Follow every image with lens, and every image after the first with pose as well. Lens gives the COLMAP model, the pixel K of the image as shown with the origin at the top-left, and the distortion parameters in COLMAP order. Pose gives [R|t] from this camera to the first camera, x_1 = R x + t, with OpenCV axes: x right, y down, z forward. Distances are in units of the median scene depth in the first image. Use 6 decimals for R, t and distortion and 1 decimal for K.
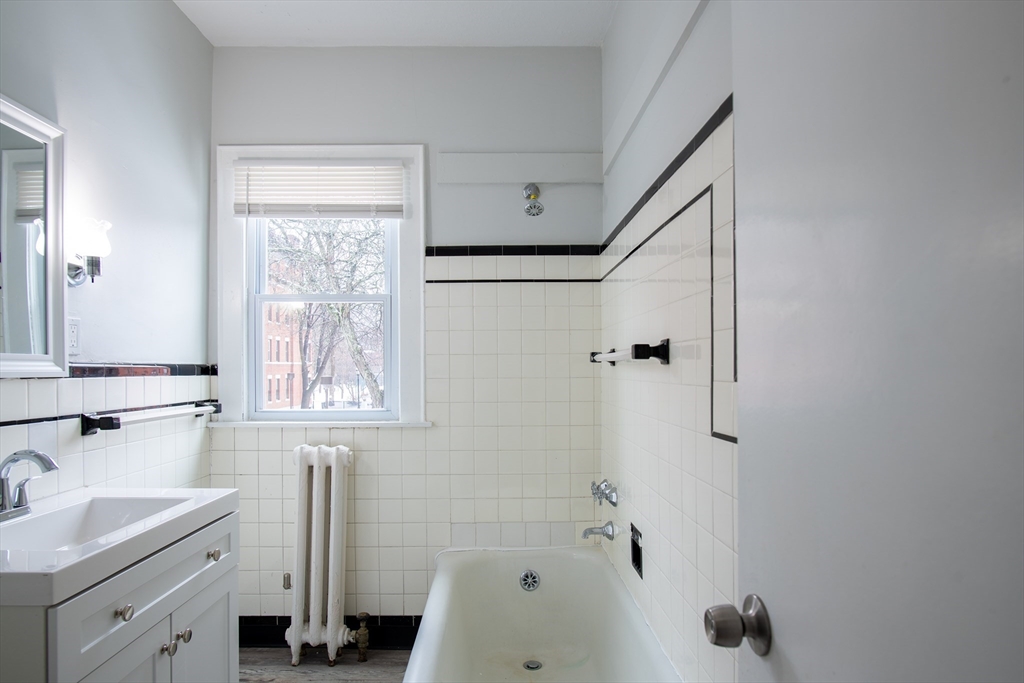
lens RADIAL K [[596.1, 0, 493.0], [0, 596.1, 342.4], [0, 0, 1]] dist [-0.038631, 0.016327]
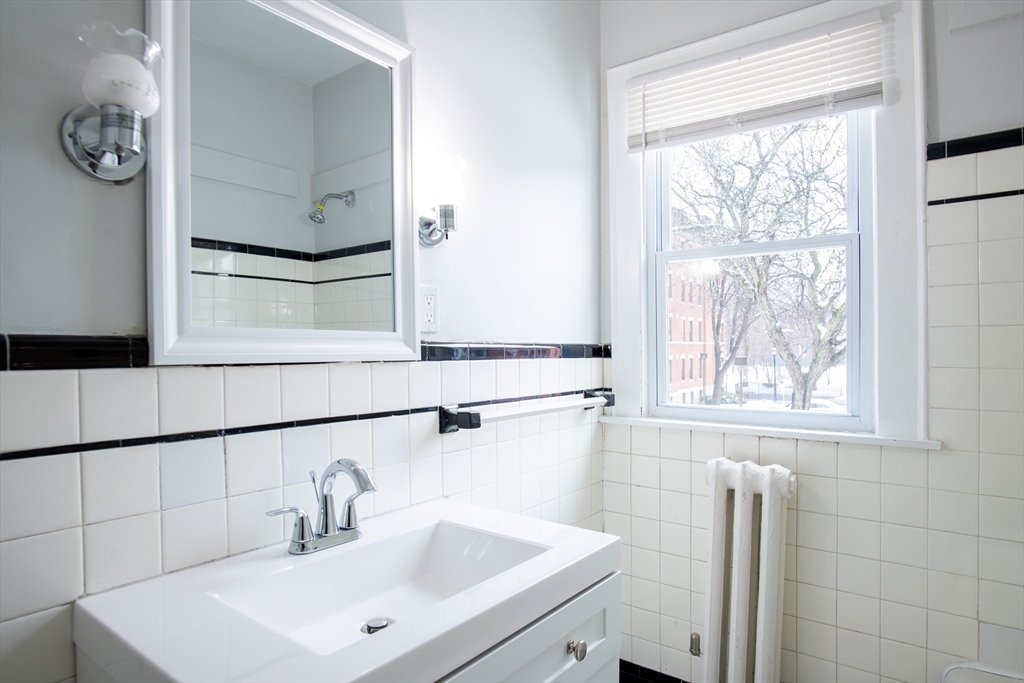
lens RADIAL K [[596.1, 0, 510.5], [0, 596.1, 365.7], [0, 0, 1]] dist [-0.038631, 0.016327]
pose [[0.800695, 0.019995, -0.598739, -0.099873], [0.023776, 0.997595, 0.065110, 0.011629], [0.598601, -0.066368, 0.798293, 0.295651]]
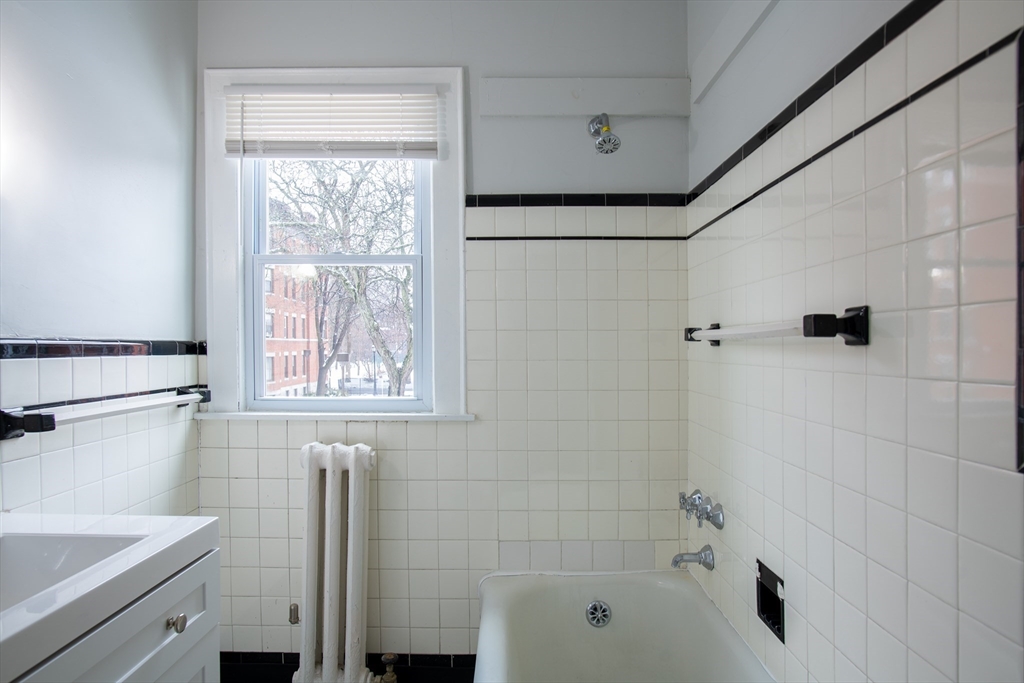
lens RADIAL K [[596.1, 0, 508.8], [0, 596.1, 345.9], [0, 0, 1]] dist [-0.038631, 0.016327]
pose [[0.999982, 0.006045, -0.000407, -0.058279], [-0.006022, 0.999059, 0.042941, 0.007322], [0.000666, -0.042938, 0.999078, 0.211156]]
